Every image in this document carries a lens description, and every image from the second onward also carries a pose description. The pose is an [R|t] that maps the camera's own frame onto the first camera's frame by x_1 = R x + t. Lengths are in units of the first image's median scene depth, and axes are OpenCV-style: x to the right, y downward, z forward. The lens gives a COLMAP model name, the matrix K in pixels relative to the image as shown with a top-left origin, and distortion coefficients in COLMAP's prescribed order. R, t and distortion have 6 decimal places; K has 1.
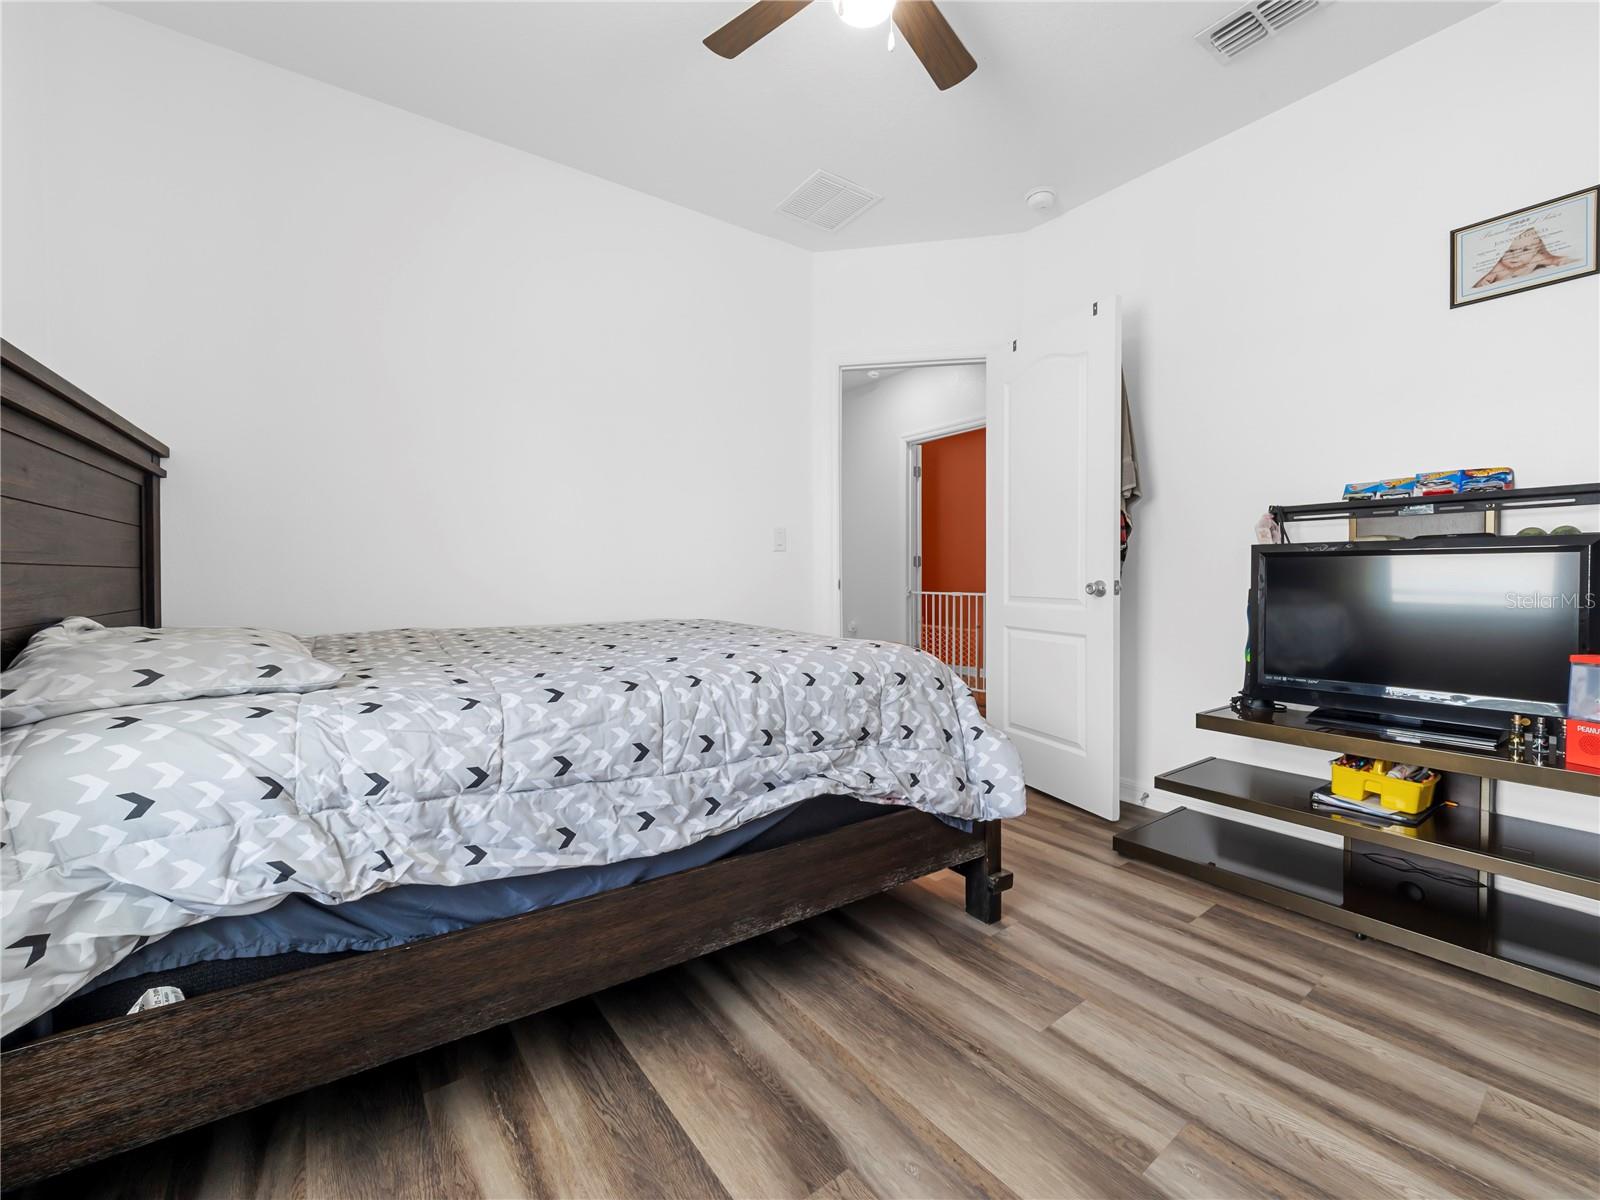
lens RADIAL K [[666.8, 0, 788.4], [0, 666.8, 597.0], [0, 0, 1]] dist [-0.001991, -0.000199]
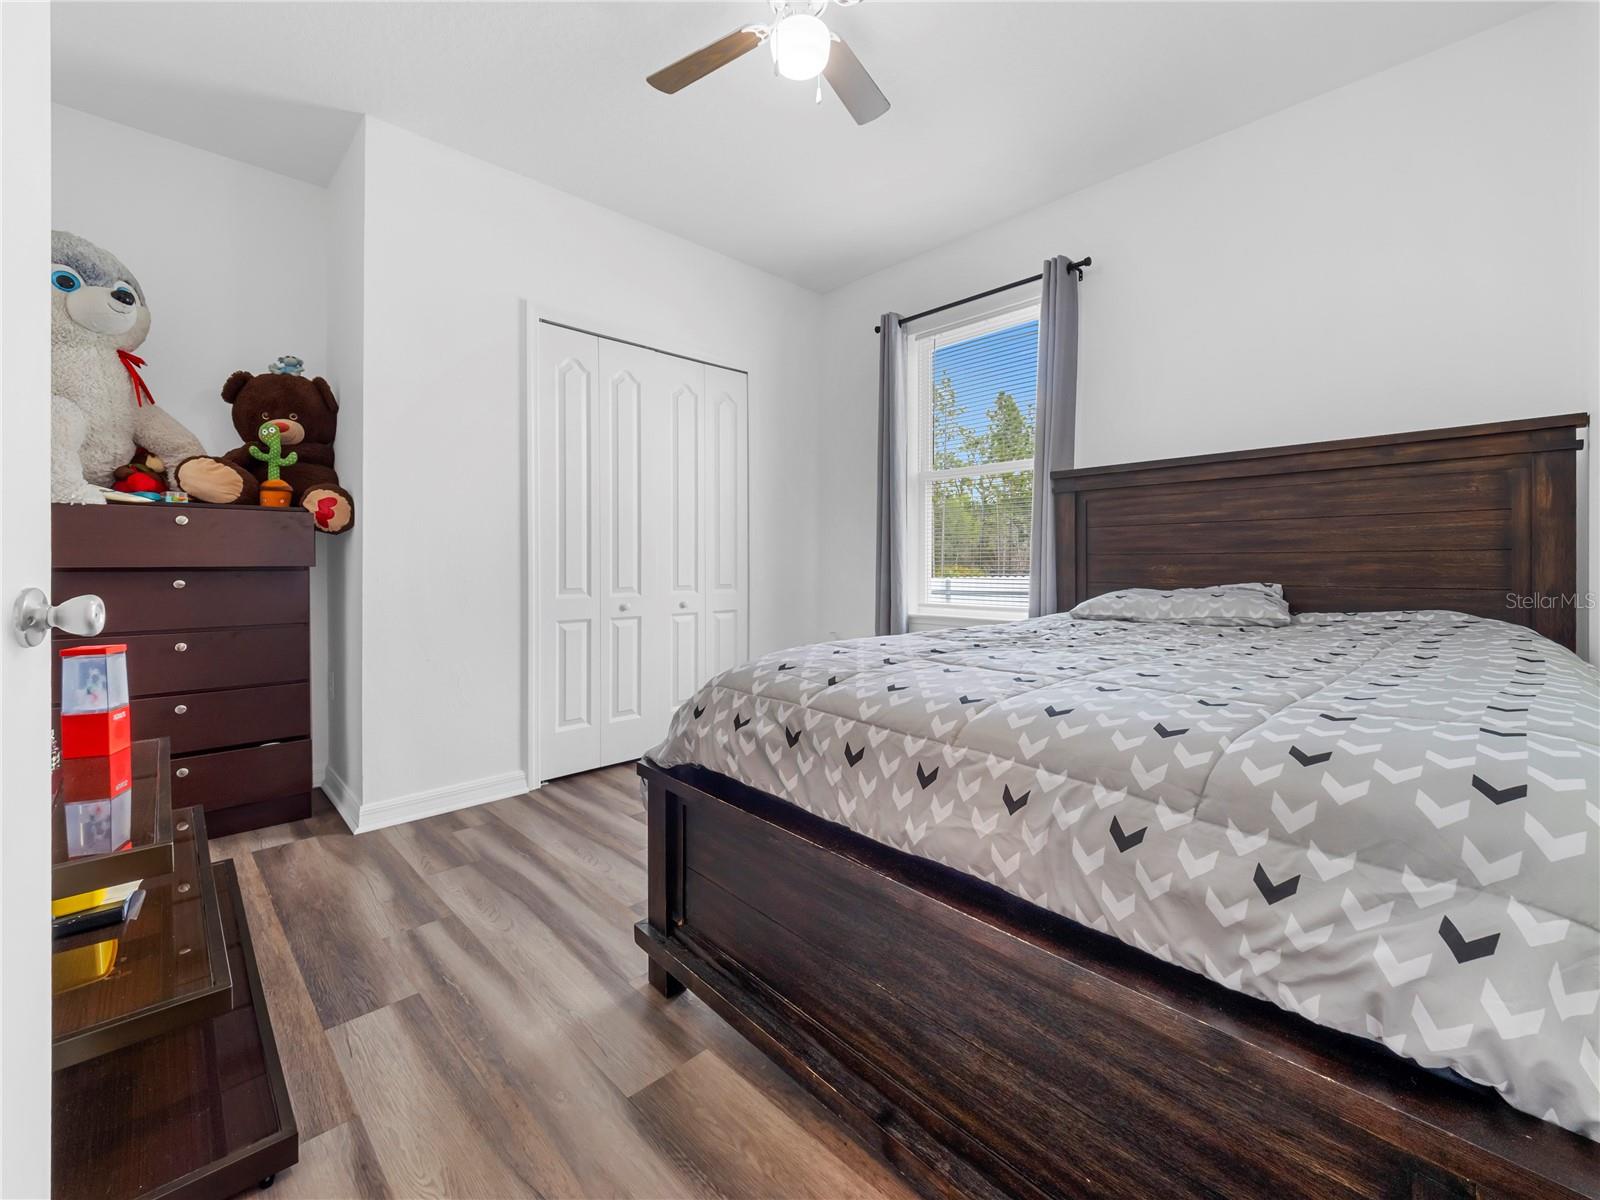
lens RADIAL K [[666.8, 0, 788.4], [0, 666.8, 597.0], [0, 0, 1]] dist [-0.001991, -0.000199]
pose [[-0.986329, 0.011877, -0.164361, 0.323559], [0.002603, 0.998398, 0.056526, -0.040008], [0.164769, 0.055325, -0.984779, 2.094619]]
